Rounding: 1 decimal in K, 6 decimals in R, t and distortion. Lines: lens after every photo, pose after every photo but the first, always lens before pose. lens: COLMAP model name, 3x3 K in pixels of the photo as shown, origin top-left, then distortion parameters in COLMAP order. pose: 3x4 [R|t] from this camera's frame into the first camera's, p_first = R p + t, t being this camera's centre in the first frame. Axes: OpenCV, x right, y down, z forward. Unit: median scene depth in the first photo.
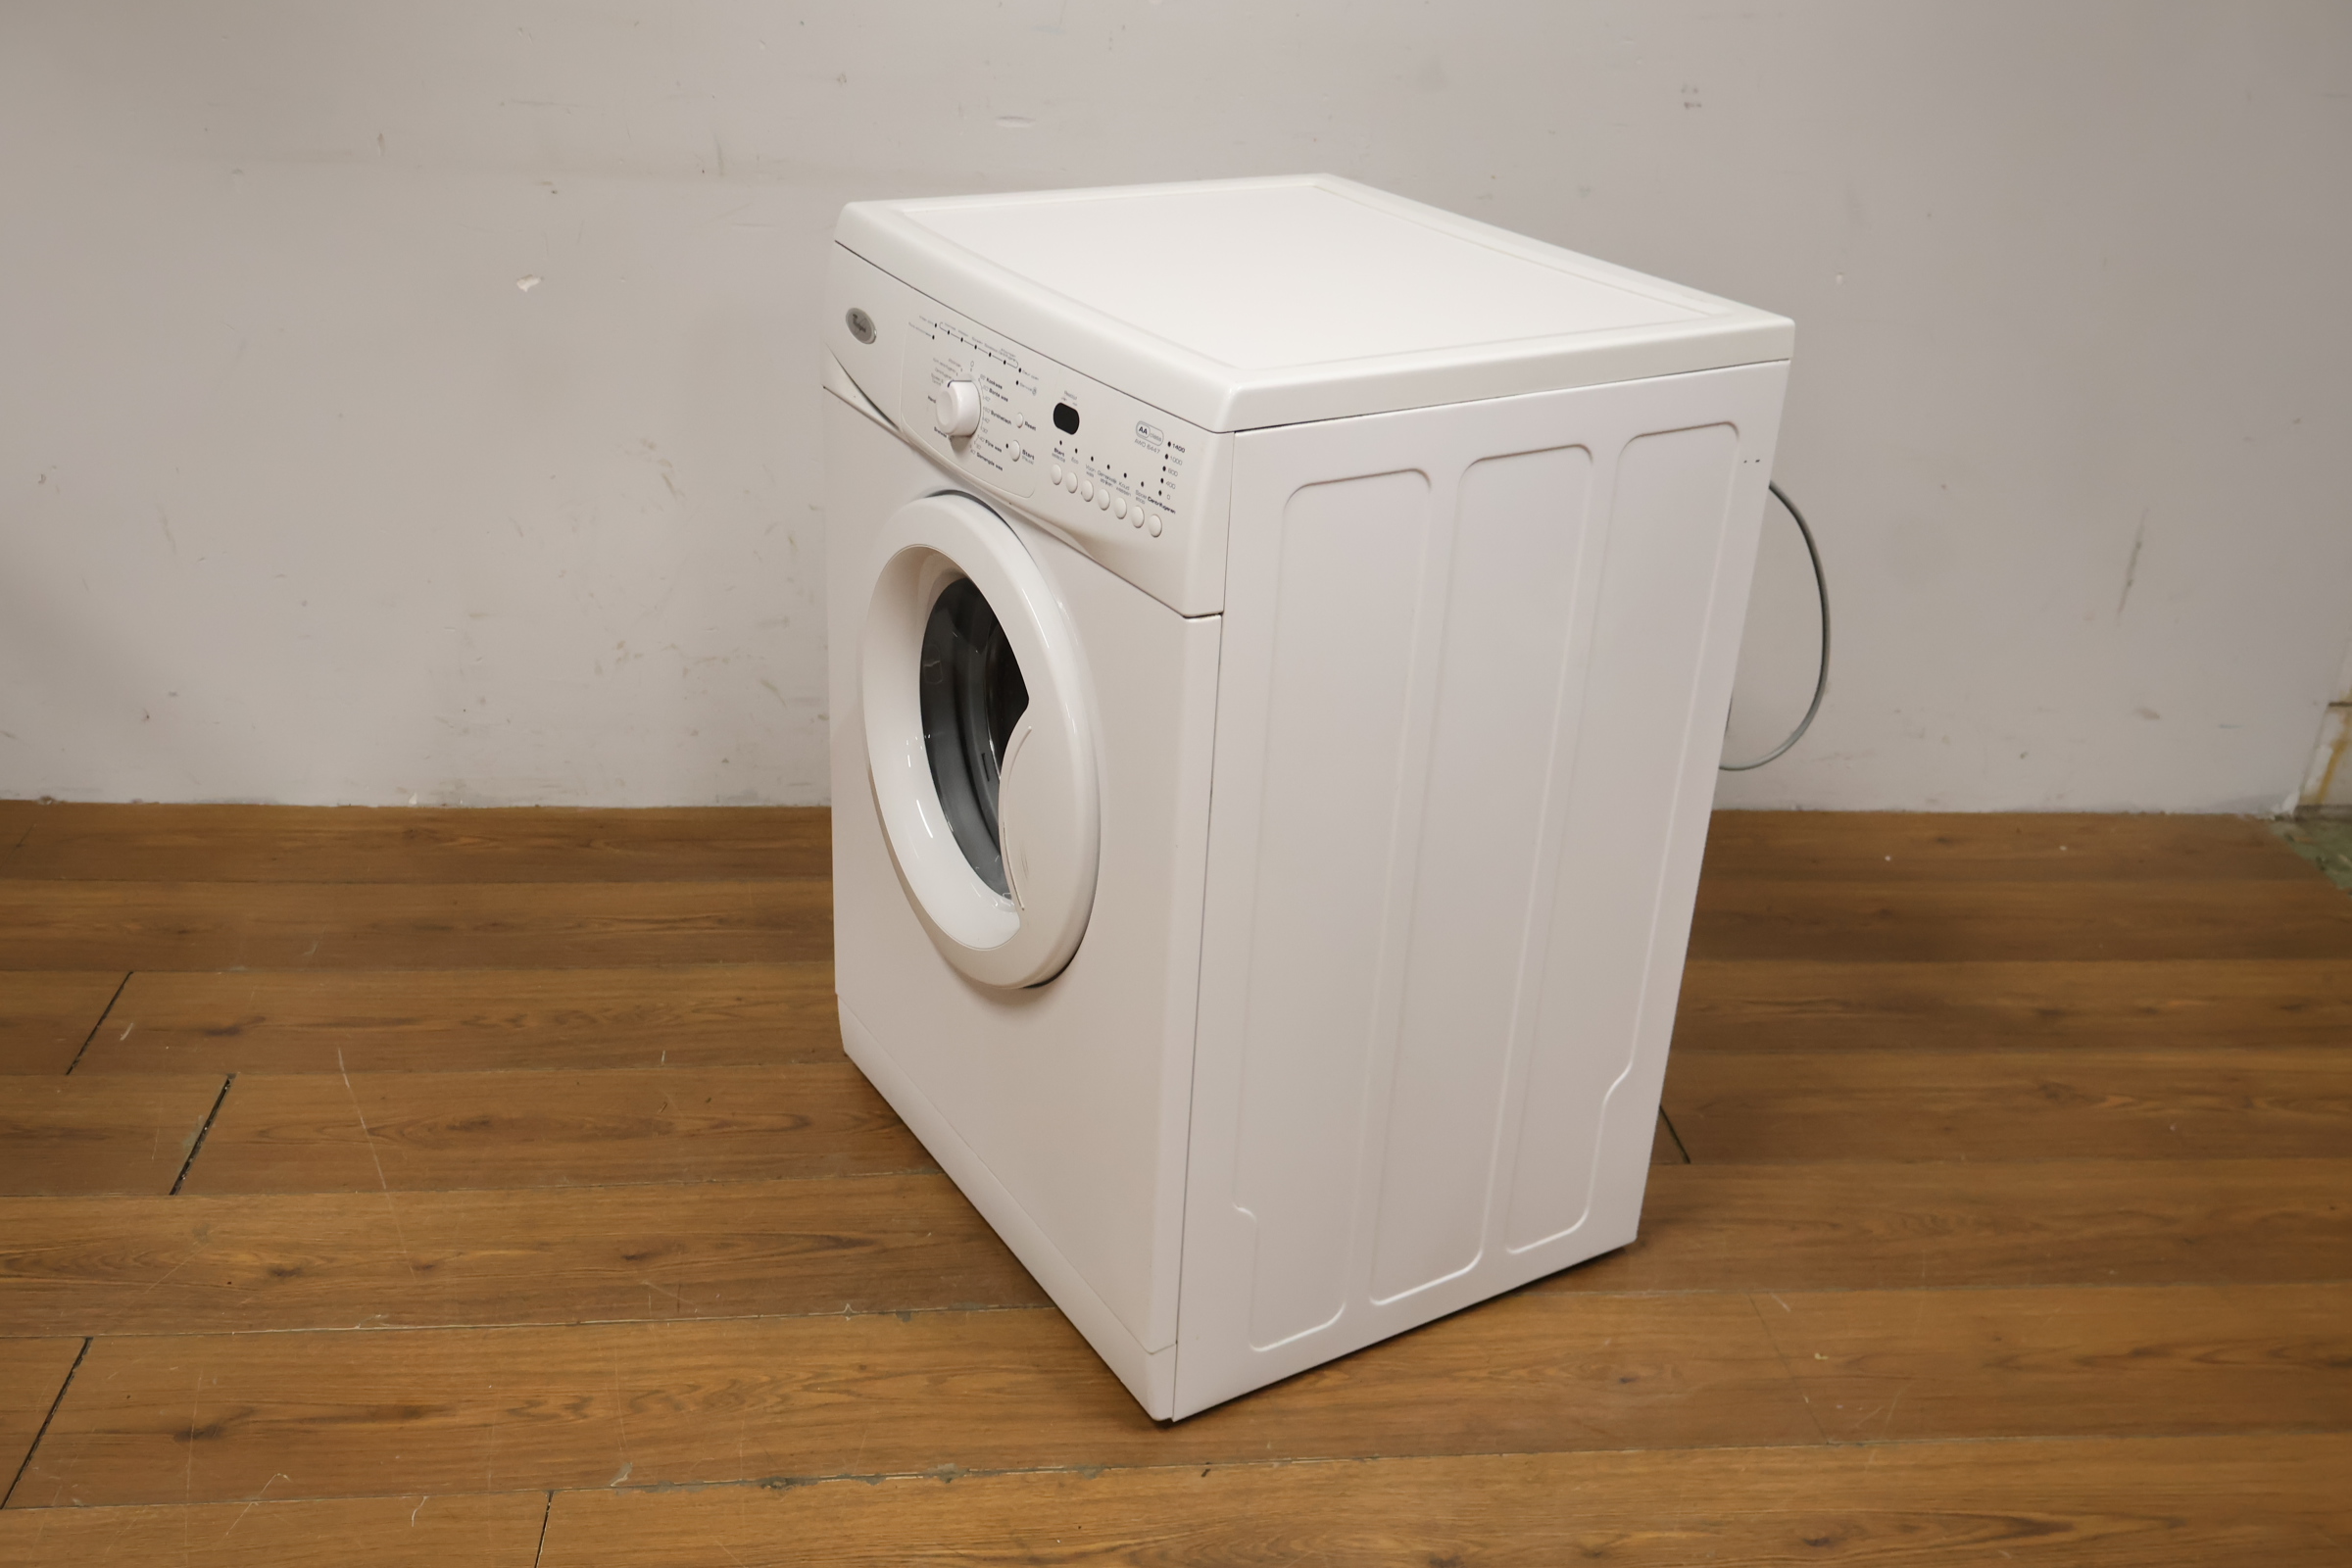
lens RADIAL K [[2160.5, 0, 1175.2], [0, 2160.5, 776.4], [0, 0, 1]] dist [-0.001625, 0.000000]
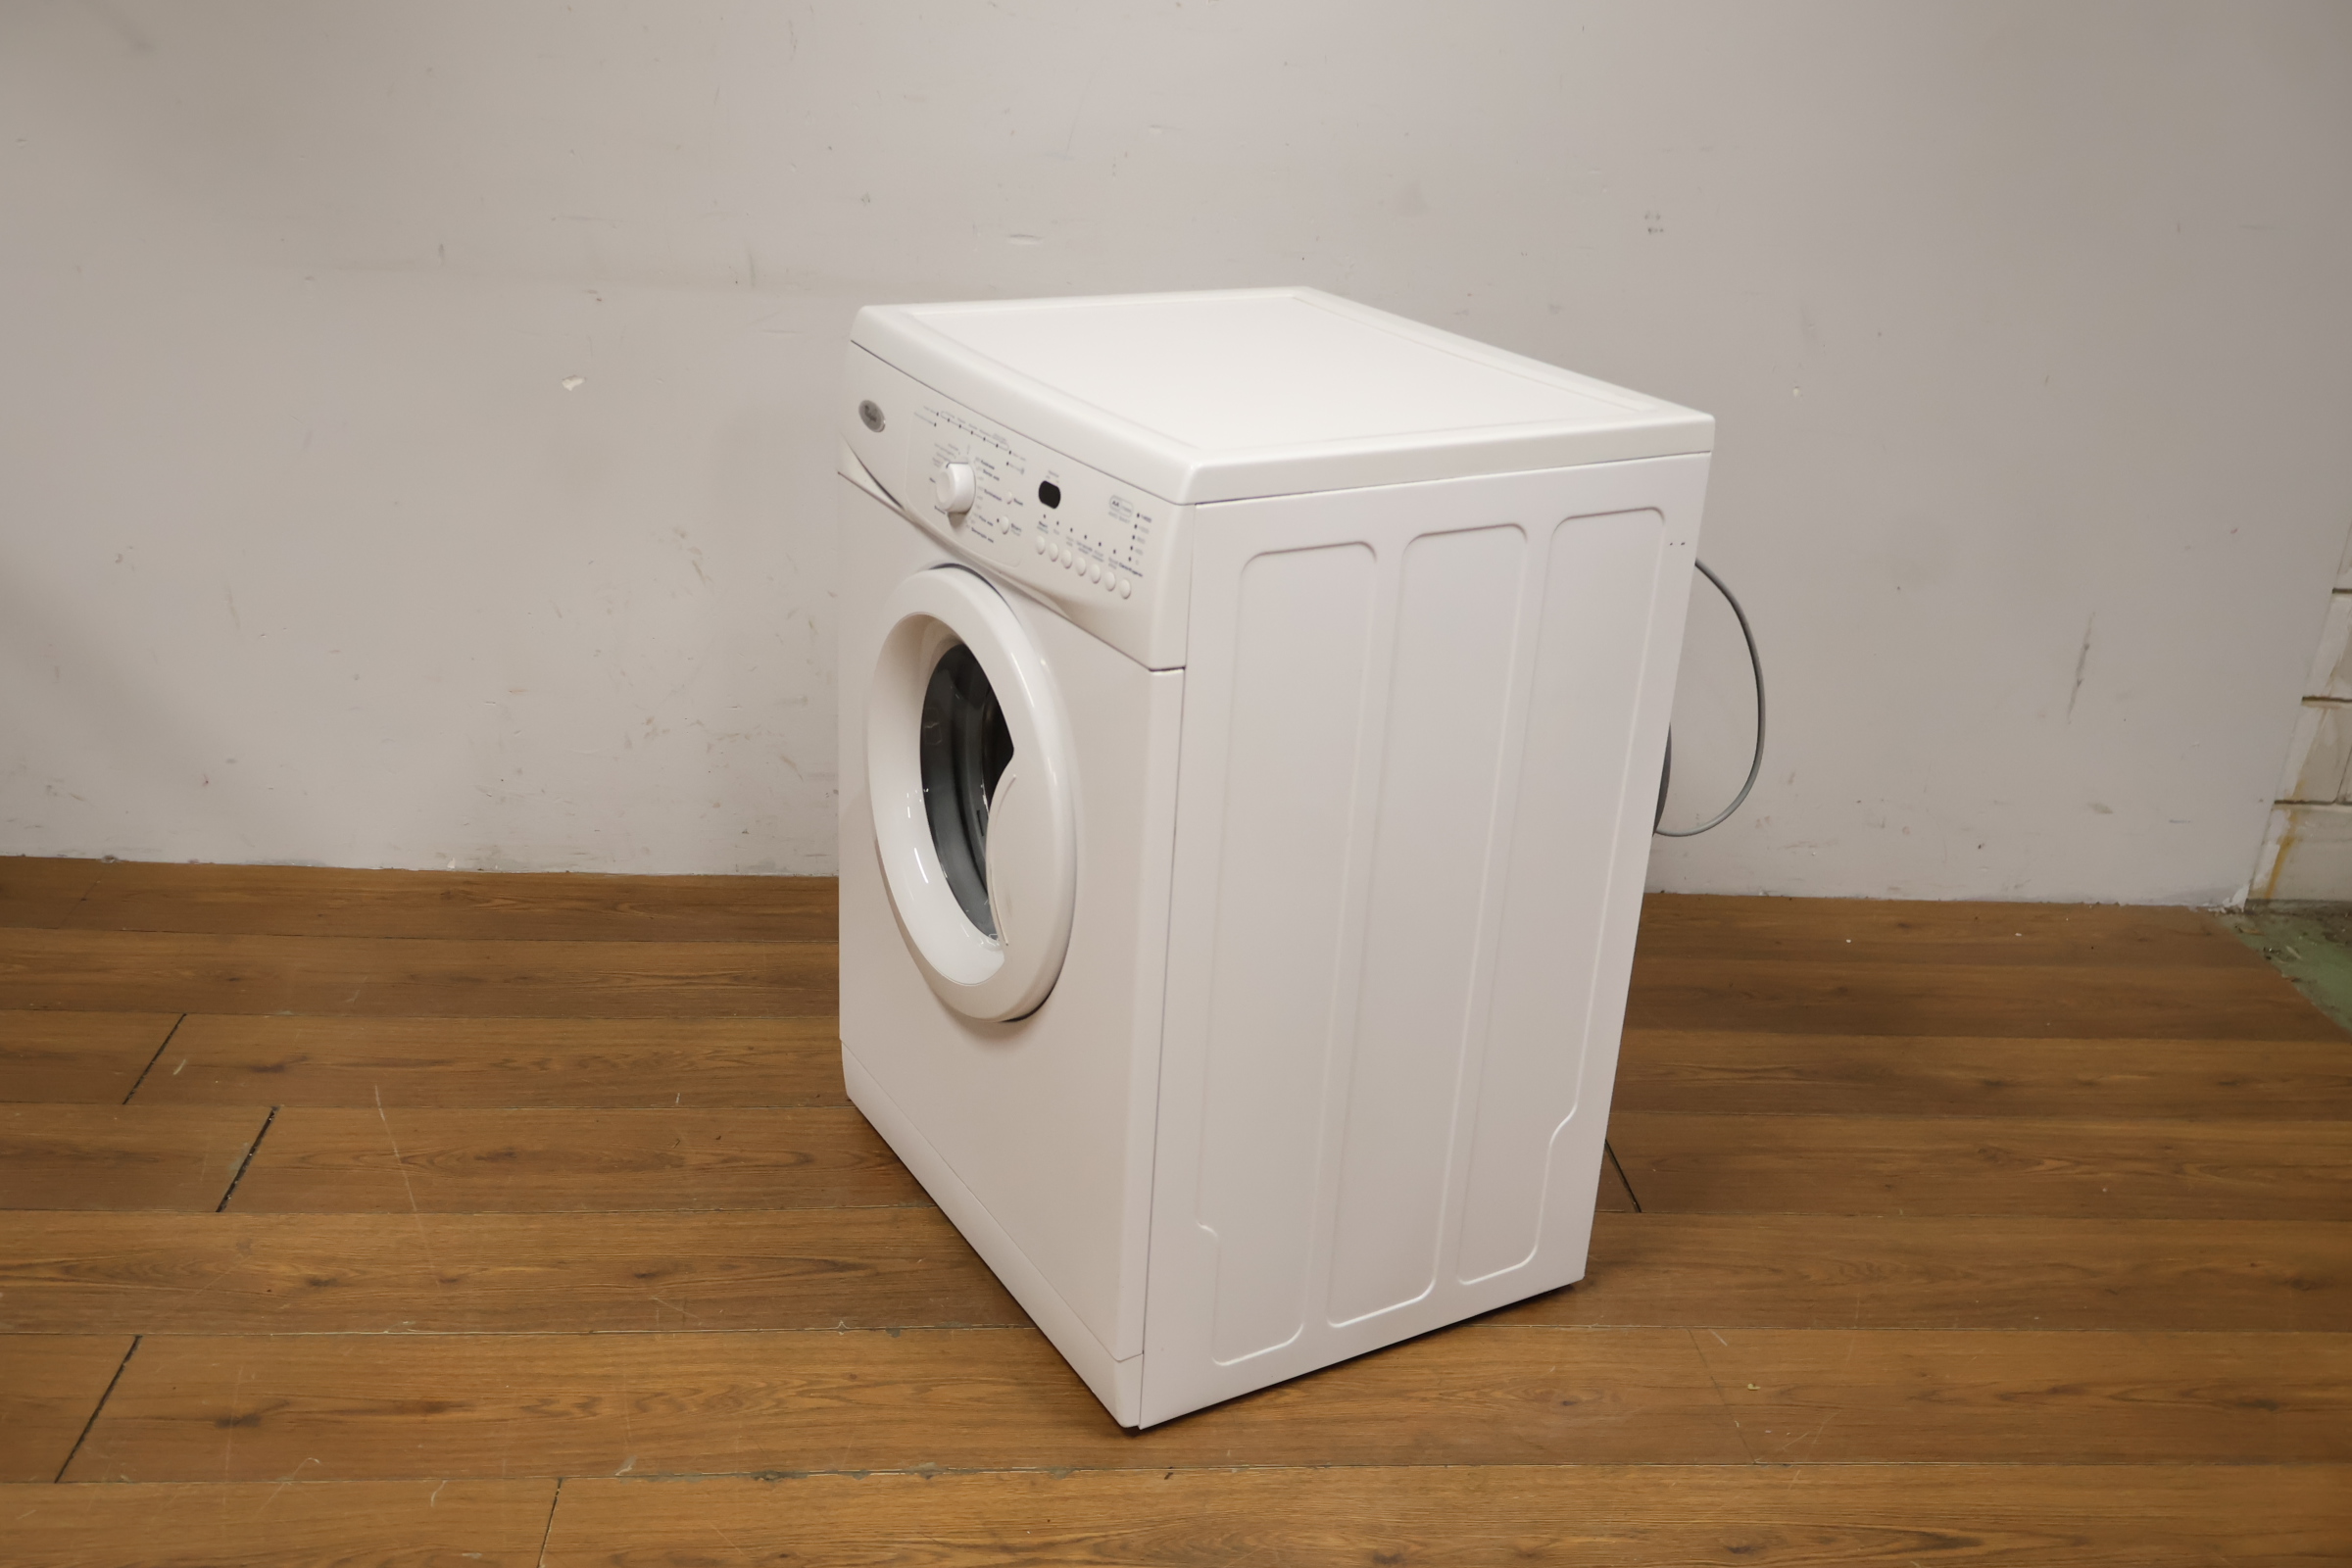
lens RADIAL K [[2160.5, 0, 1174.3], [0, 2160.5, 785.9], [0, 0, 1]] dist [-0.001625, 0.000000]
pose [[0.999793, 0.012953, -0.015672, 0.025229], [-0.013779, 0.998456, -0.053816, 0.032561], [0.014951, 0.054020, 0.998428, -0.076849]]
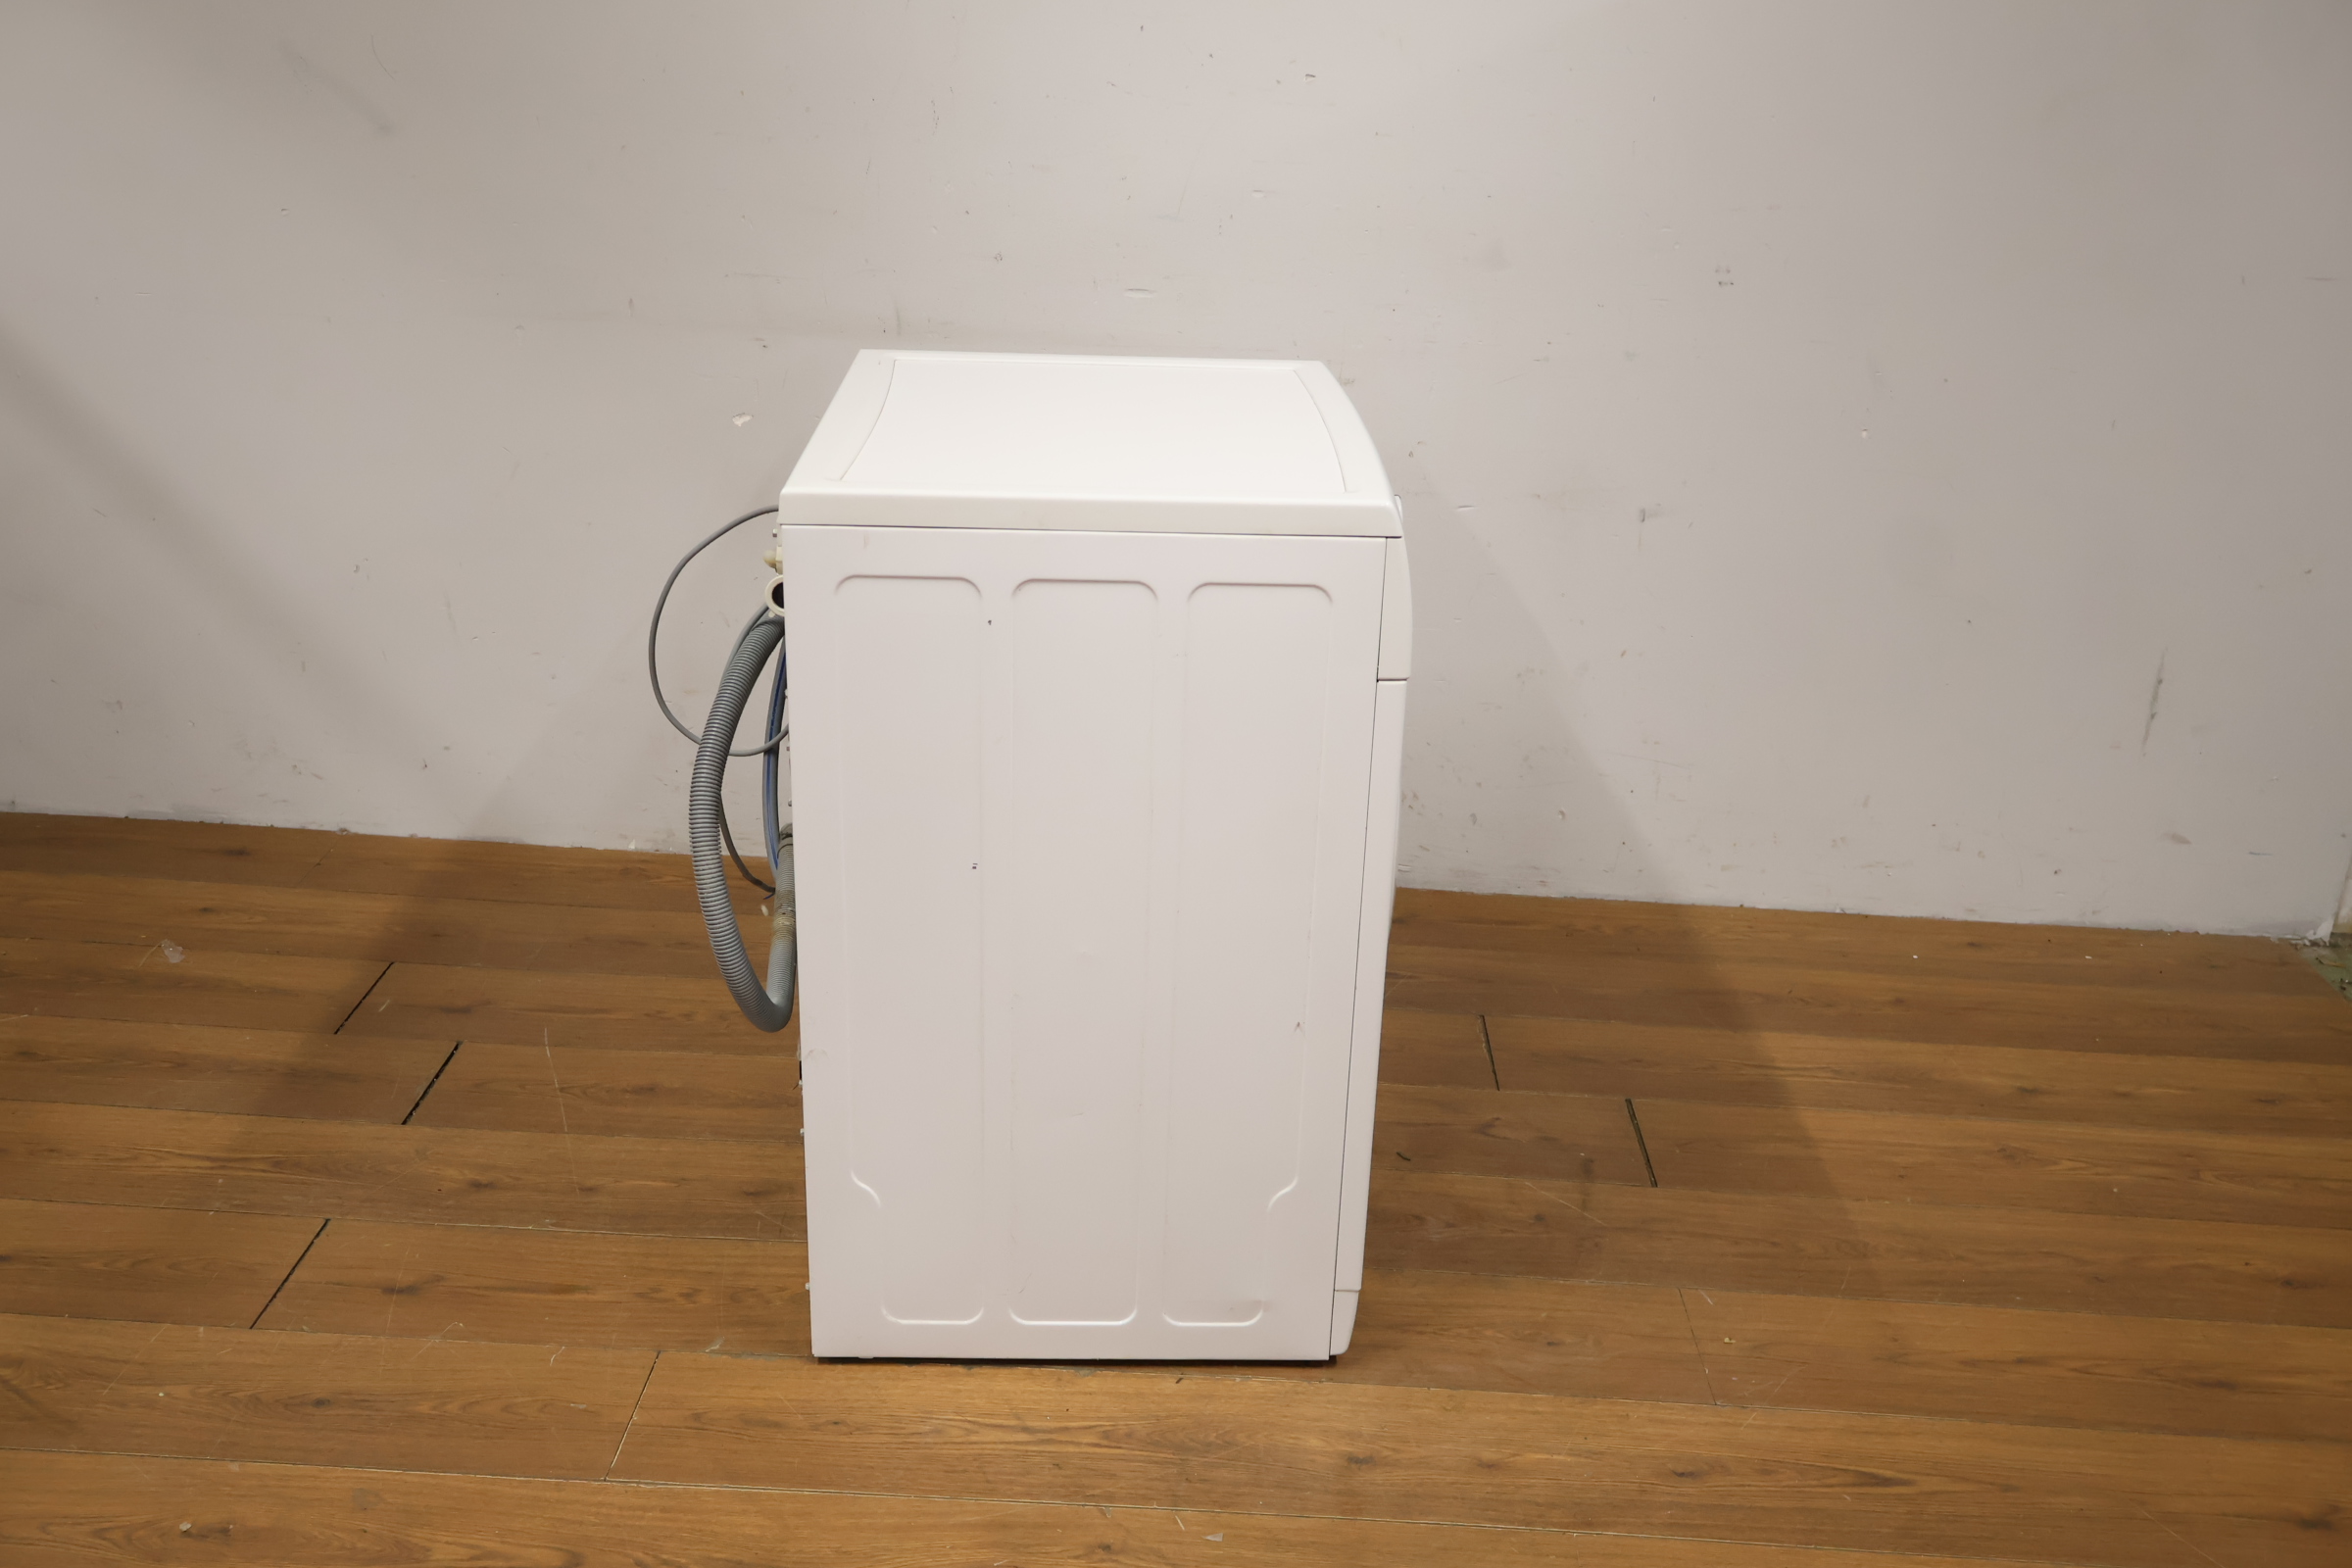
lens RADIAL K [[2160.5, 0, 1181.3], [0, 2160.5, 794.1], [0, 0, 1]] dist [-0.001625, 0.000000]
pose [[0.990488, 0.038028, -0.132237, 0.140808], [-0.047043, 0.996728, -0.065730, 0.062326], [0.129305, 0.071325, 0.989036, -0.195700]]
